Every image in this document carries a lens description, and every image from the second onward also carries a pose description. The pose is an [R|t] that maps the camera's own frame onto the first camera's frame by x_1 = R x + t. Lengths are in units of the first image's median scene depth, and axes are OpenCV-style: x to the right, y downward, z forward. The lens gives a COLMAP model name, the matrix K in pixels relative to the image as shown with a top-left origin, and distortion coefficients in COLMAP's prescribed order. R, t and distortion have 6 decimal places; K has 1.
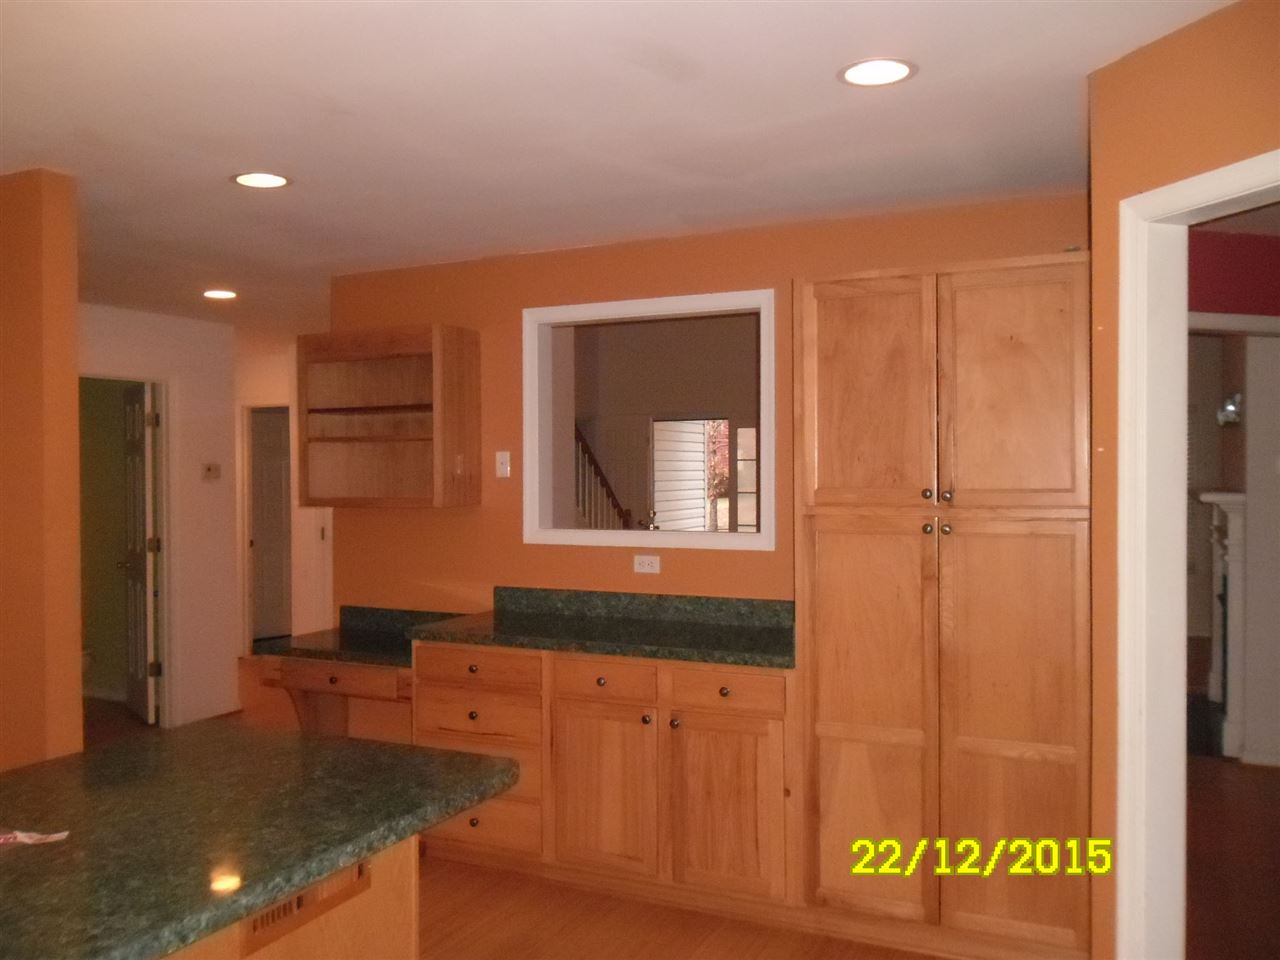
lens RADIAL K [[1060.2, 0, 639.8], [0, 1060.2, 479.2], [0, 0, 1]] dist [-0.031367, -0.006051]
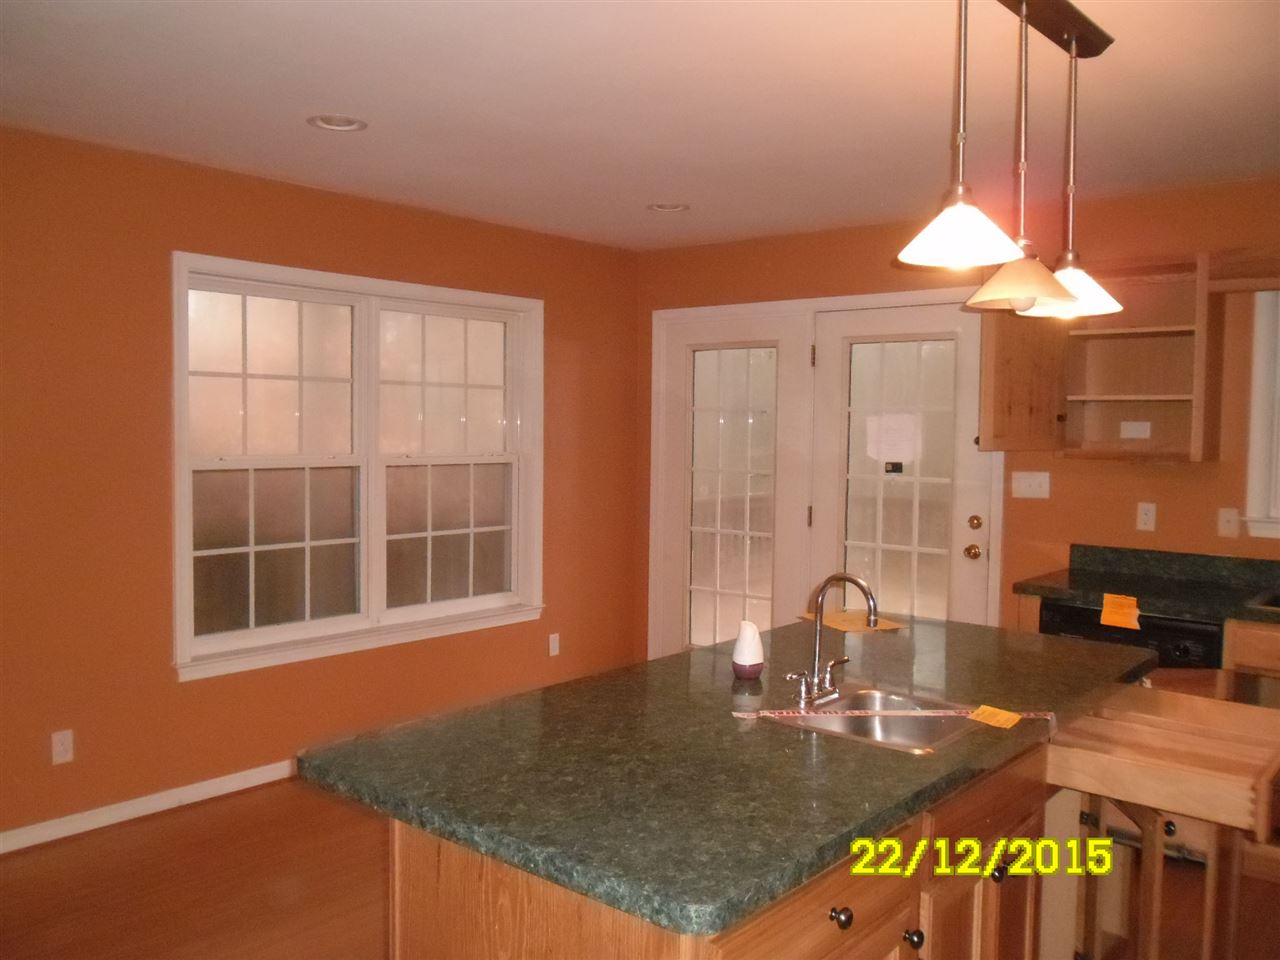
lens RADIAL K [[1060.2, 0, 633.9], [0, 1060.2, 483.2], [0, 0, 1]] dist [-0.031367, -0.006051]
pose [[-0.964680, -0.020127, 0.262653, -0.366263], [-0.004309, 0.998149, 0.060663, -0.001986], [-0.263388, 0.057388, -0.962982, 1.069223]]
